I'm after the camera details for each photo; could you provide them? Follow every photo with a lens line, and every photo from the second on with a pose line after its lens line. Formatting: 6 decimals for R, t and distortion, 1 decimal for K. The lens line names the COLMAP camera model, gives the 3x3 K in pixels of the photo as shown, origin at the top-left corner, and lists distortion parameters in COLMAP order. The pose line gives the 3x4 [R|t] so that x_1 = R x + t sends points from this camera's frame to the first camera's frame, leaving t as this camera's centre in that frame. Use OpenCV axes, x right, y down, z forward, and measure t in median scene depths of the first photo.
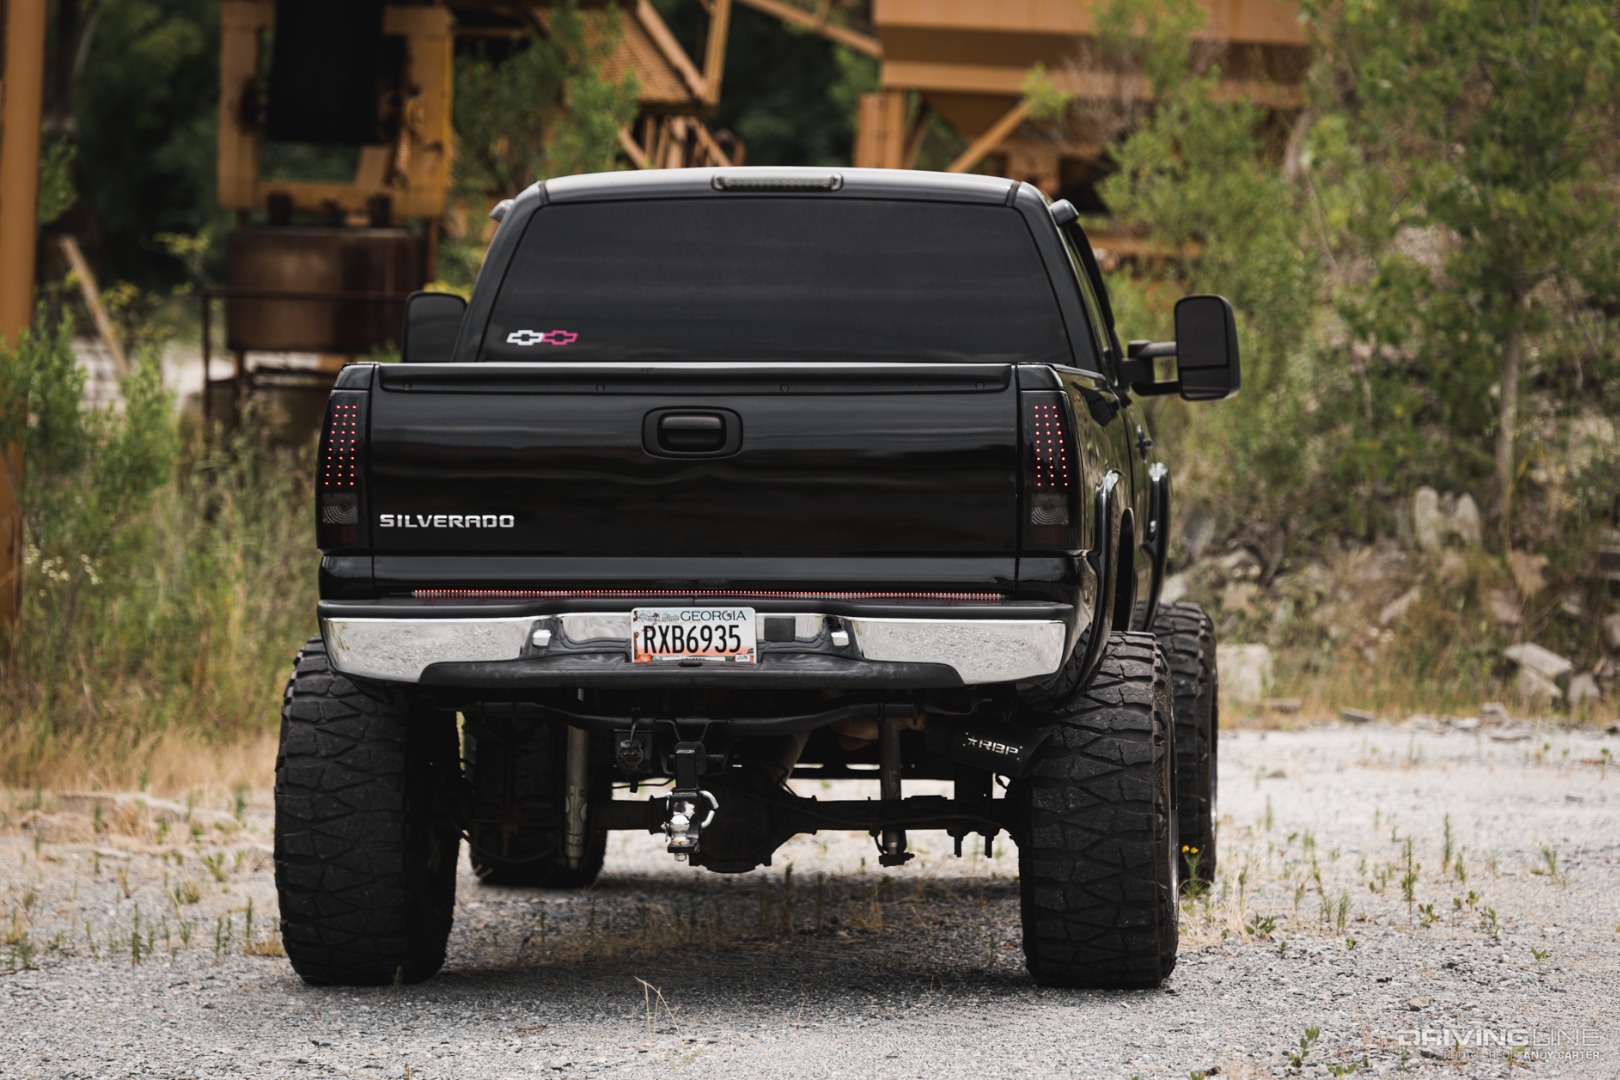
lens RADIAL K [[7068.5, 0, 809.8], [0, 7068.5, 538.9], [0, 0, 1]] dist [-0.251906, 0.000000]
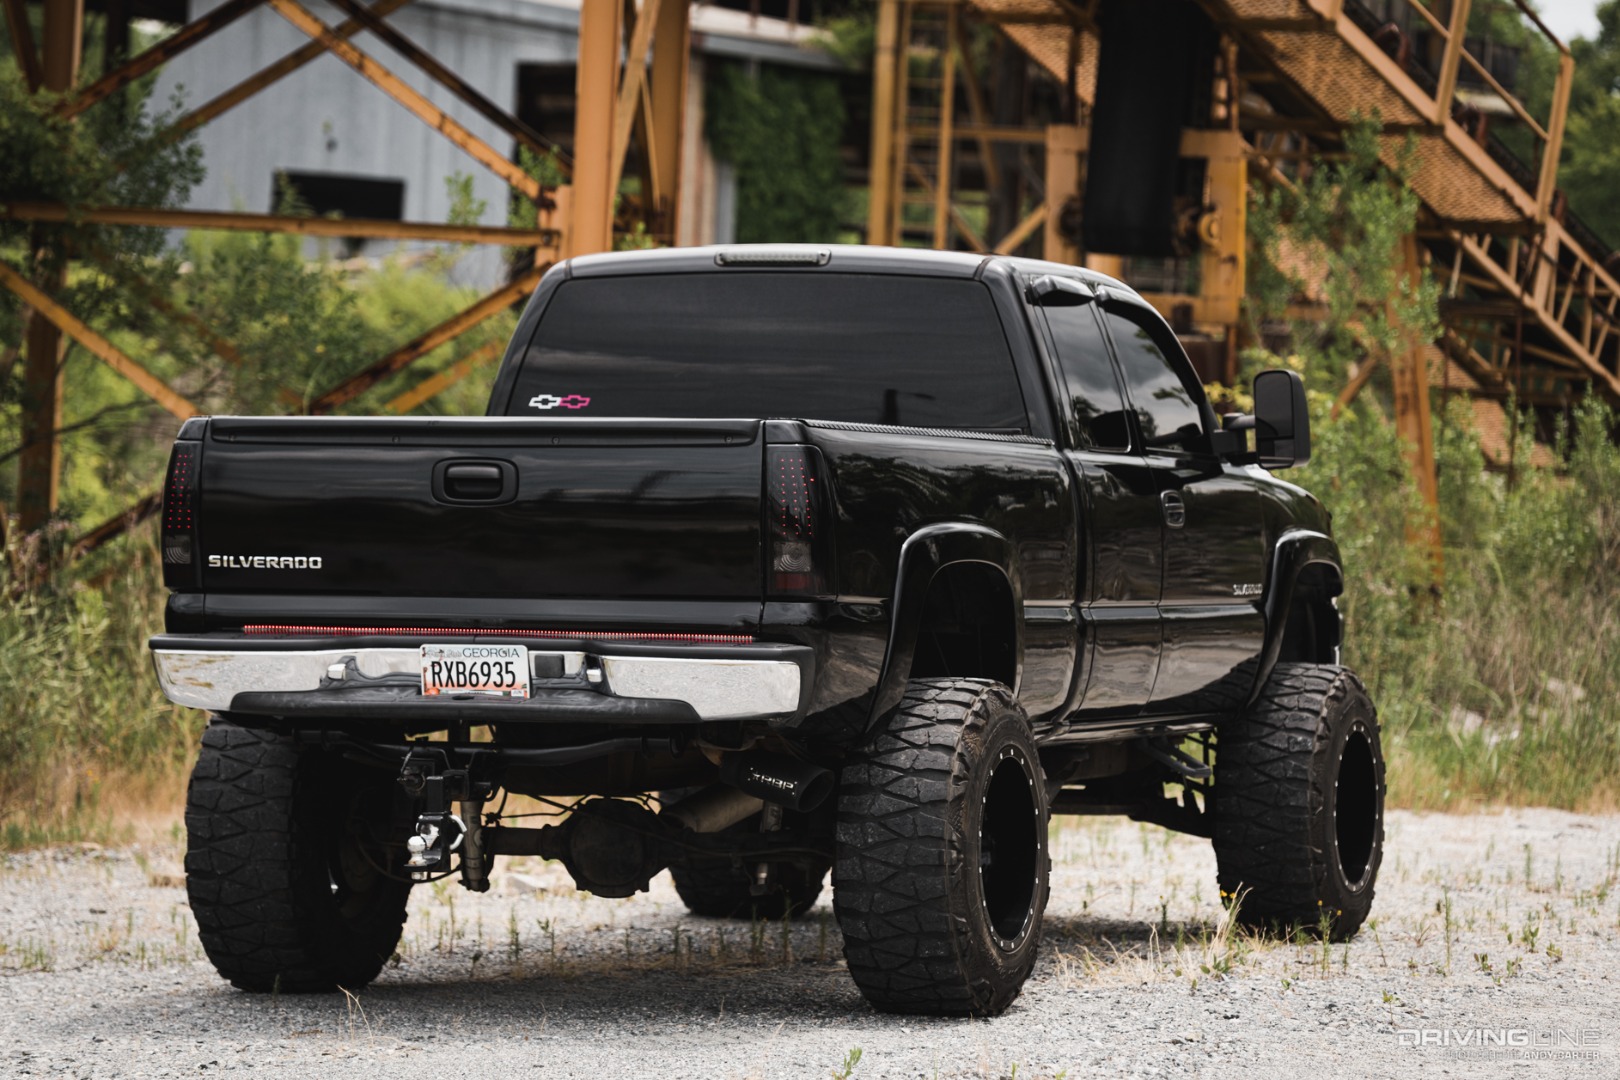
lens RADIAL K [[6332.0, 0, 810.2], [0, 6332.0, 544.6], [0, 0, 1]] dist [-0.158469, 0.000000]
pose [[0.969491, 0.010979, -0.244882, 0.266334], [-0.014969, 0.999784, -0.014439, 0.007552], [0.244671, 0.017664, 0.969445, 0.081564]]
